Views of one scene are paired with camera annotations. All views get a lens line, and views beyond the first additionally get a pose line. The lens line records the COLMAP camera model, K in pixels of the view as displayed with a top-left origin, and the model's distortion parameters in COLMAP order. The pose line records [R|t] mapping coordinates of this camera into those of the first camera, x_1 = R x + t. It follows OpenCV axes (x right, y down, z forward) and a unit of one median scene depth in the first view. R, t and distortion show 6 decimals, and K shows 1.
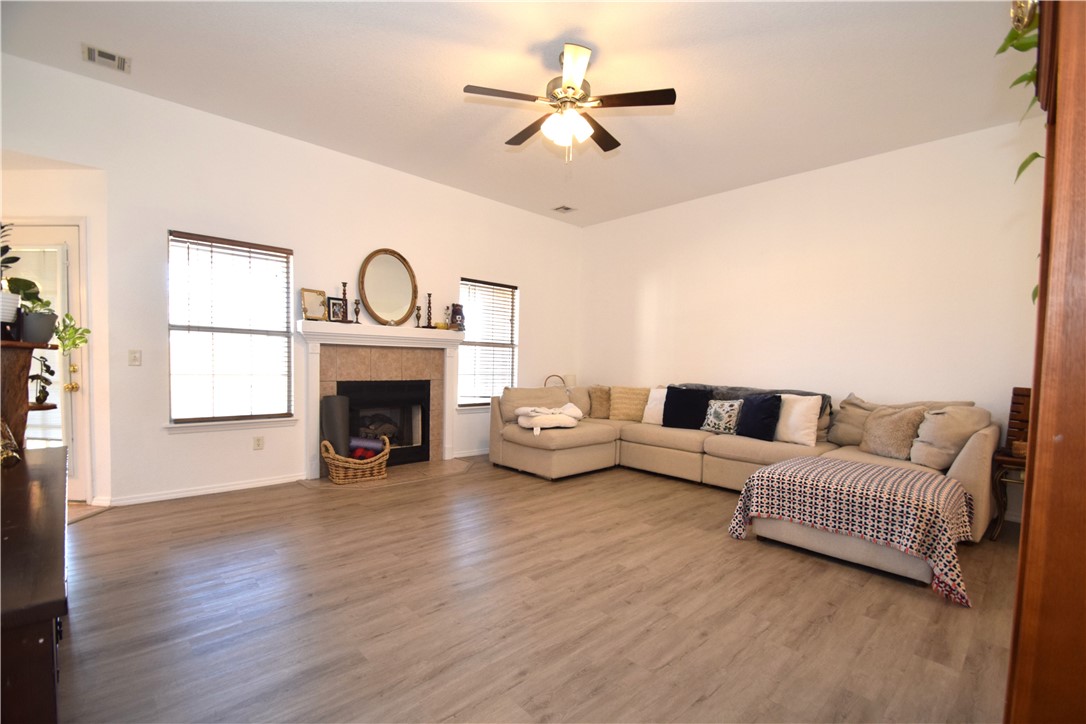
lens RADIAL K [[479.9, 0, 540.3], [0, 479.9, 382.1], [0, 0, 1]] dist [0.009843, -0.015776]
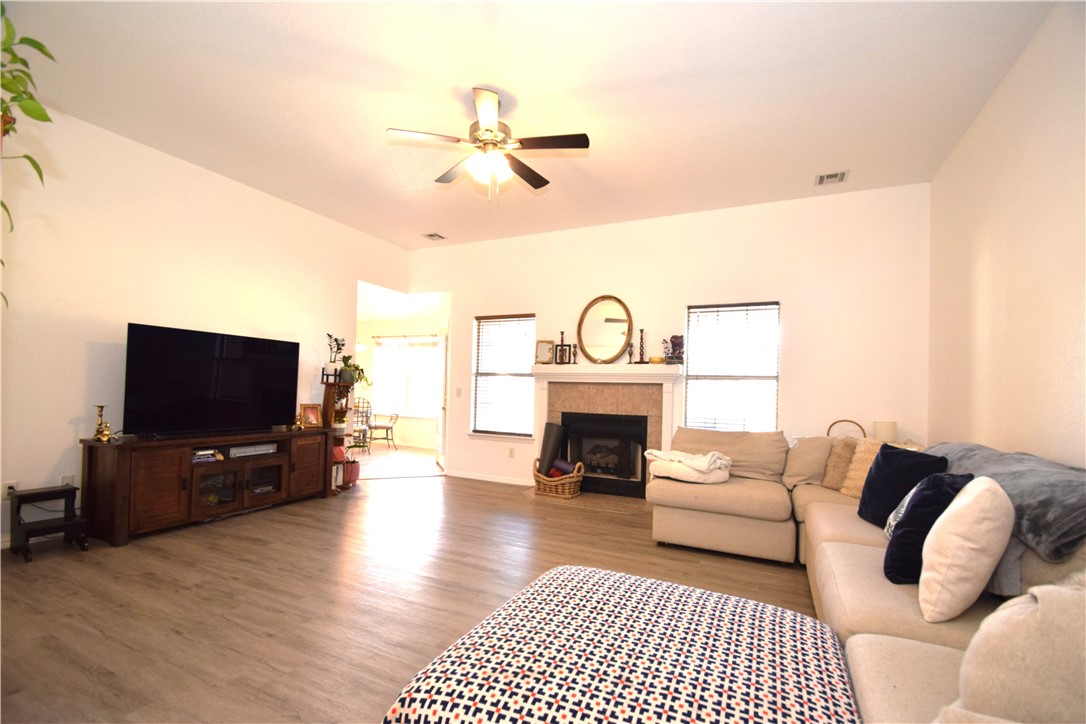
lens RADIAL K [[479.9, 0, 540.3], [0, 479.9, 382.1], [0, 0, 1]] dist [0.009843, -0.015776]
pose [[0.354489, -0.030168, -0.934573, 0.710139], [-0.059000, 0.996766, -0.054555, -0.007706], [0.933197, 0.074479, 0.351563, 0.515774]]
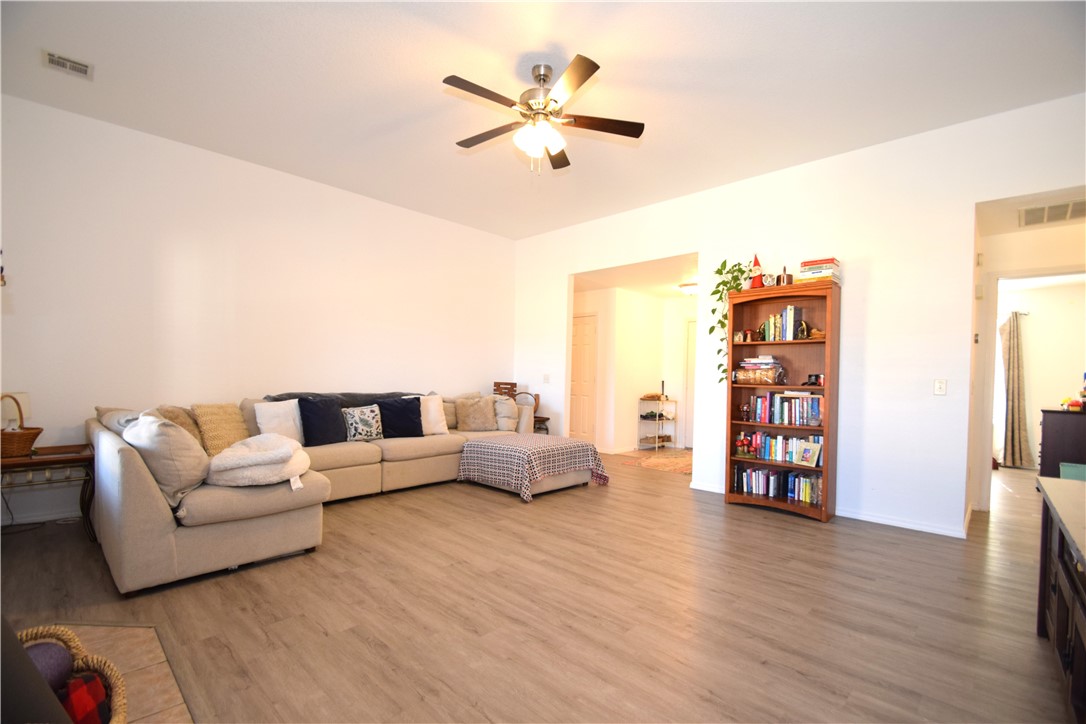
lens RADIAL K [[474.0, 0, 543.0], [0, 474.0, 362.0], [0, 0, 1]] dist [-0.000058, -0.015980]
pose [[-0.043962, 0.002477, 0.999030, -0.644028], [0.026609, 0.999645, -0.001307, -0.045920], [-0.998679, 0.026526, -0.044013, 0.704730]]
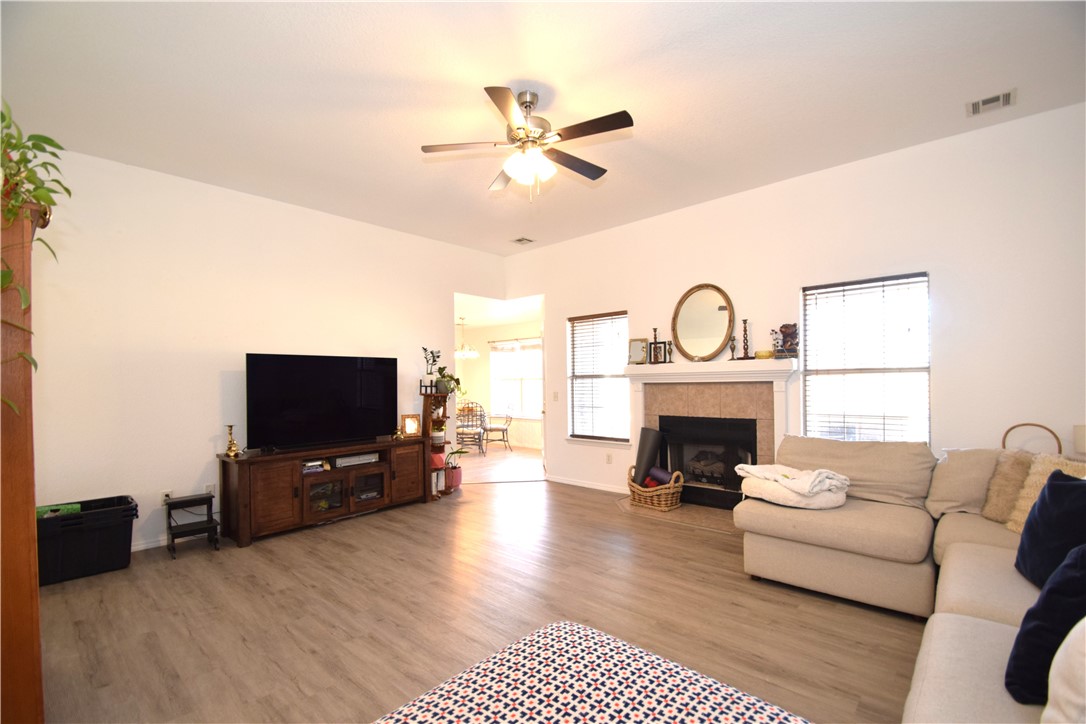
lens RADIAL K [[479.9, 0, 540.3], [0, 479.9, 382.1], [0, 0, 1]] dist [0.009843, -0.015776]
pose [[0.068537, -0.023818, -0.997364, 0.686860], [-0.026809, 0.999310, -0.025706, -0.043944], [0.997288, 0.028501, 0.067851, 0.648612]]
